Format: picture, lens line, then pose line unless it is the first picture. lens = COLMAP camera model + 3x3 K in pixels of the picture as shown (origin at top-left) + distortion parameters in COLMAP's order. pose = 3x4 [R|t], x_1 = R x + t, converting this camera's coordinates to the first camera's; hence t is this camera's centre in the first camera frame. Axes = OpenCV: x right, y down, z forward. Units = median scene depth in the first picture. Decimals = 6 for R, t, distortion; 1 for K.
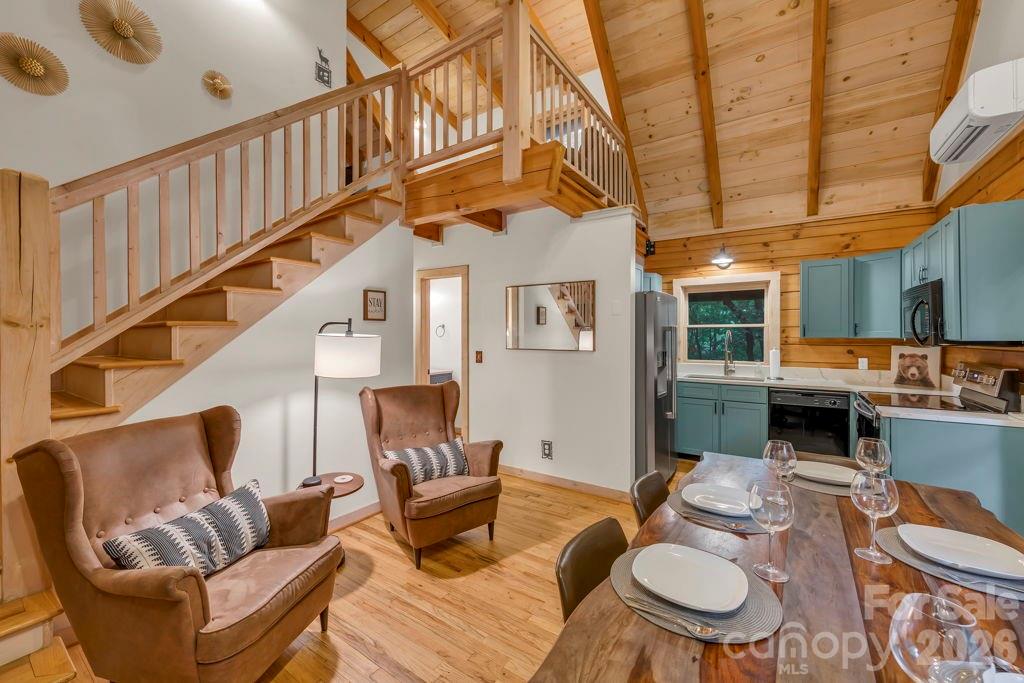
lens RADIAL K [[404.3, 0, 511.1], [0, 404.3, 335.0], [0, 0, 1]] dist [-0.002511, -0.000458]
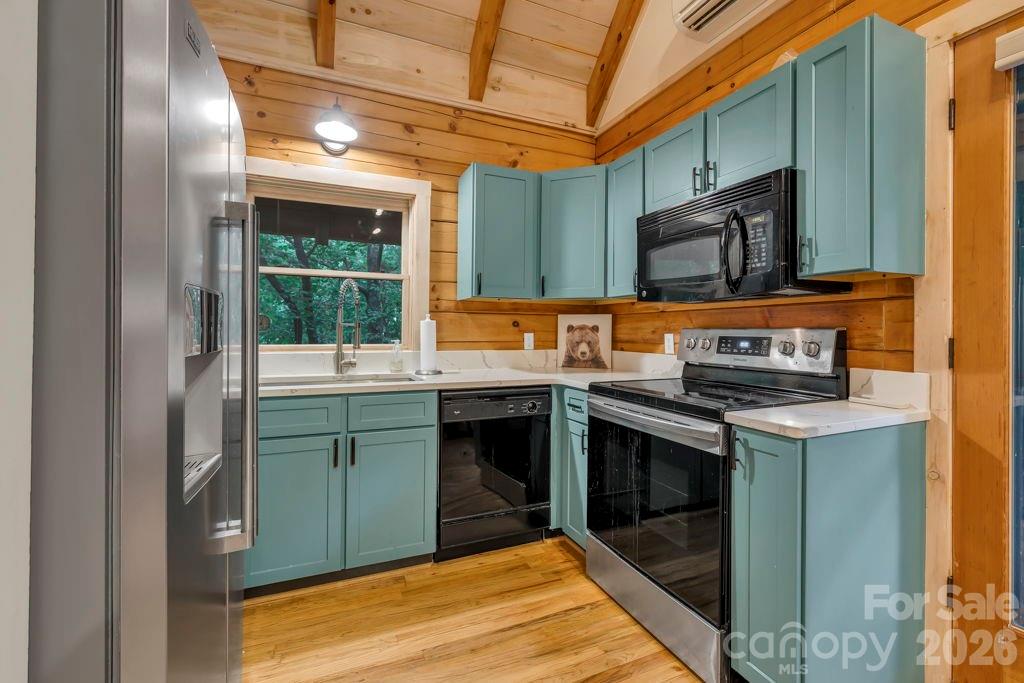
lens RADIAL K [[448.5, 0, 511.0], [0, 448.5, 330.2], [0, 0, 1]] dist [0.000253, -0.000088]
pose [[0.534440, 0.006868, 0.845179, 0.209776], [-0.007125, 0.999968, -0.003620, 0.053866], [-0.845177, -0.004087, 0.534471, 0.603773]]
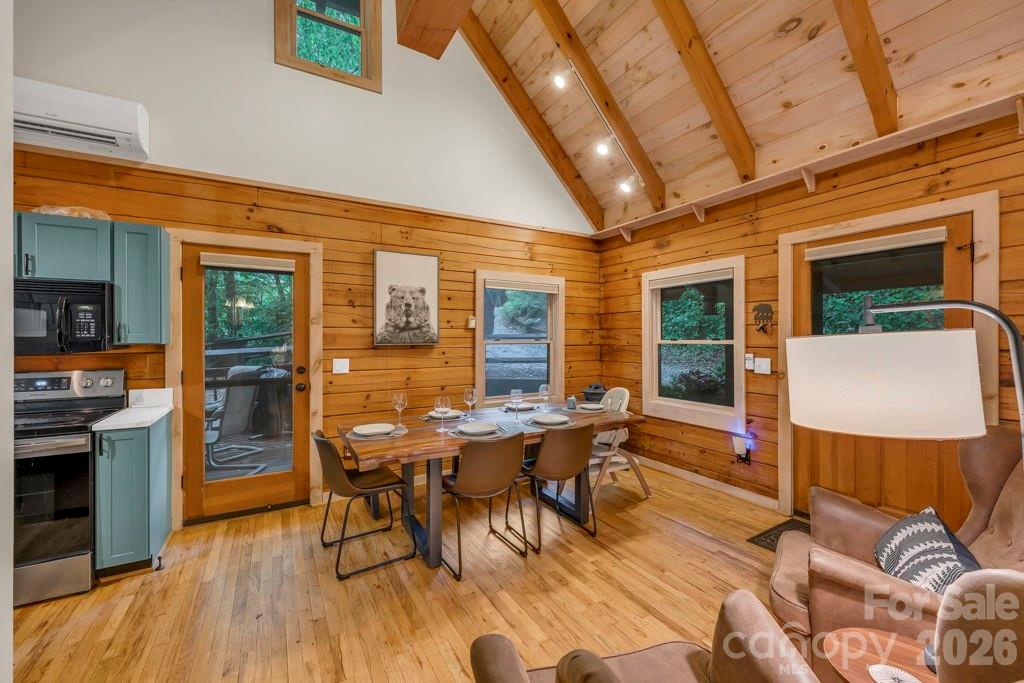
lens RADIAL K [[404.0, 0, 510.1], [0, 404.0, 338.0], [0, 0, 1]] dist [-0.000753, -0.000184]
pose [[-0.901781, 0.003029, 0.432182, -0.143818], [0.003037, 0.999995, -0.000671, 0.000232], [-0.432182, 0.000708, -0.901786, 0.889846]]
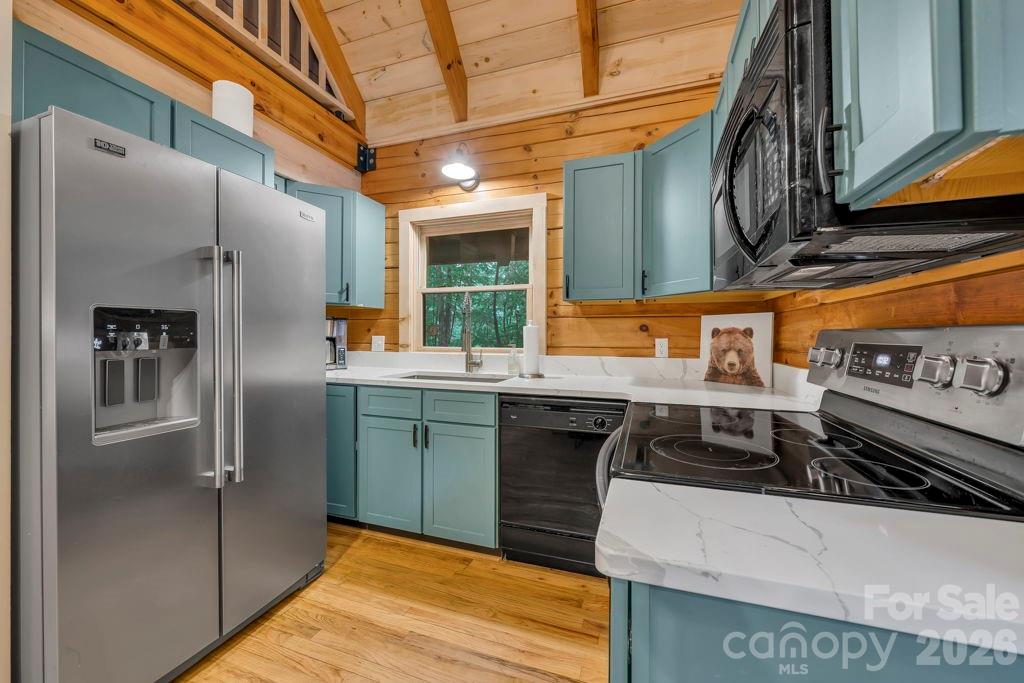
lens RADIAL K [[385.8, 0, 510.9], [0, 385.8, 335.8], [0, 0, 1]] dist [-0.002019, -0.000050]
pose [[0.965769, 0.005516, 0.259346, 0.501000], [-0.005527, 0.999984, -0.000687, 0.053649], [-0.259346, -0.000770, 0.965784, 0.501020]]
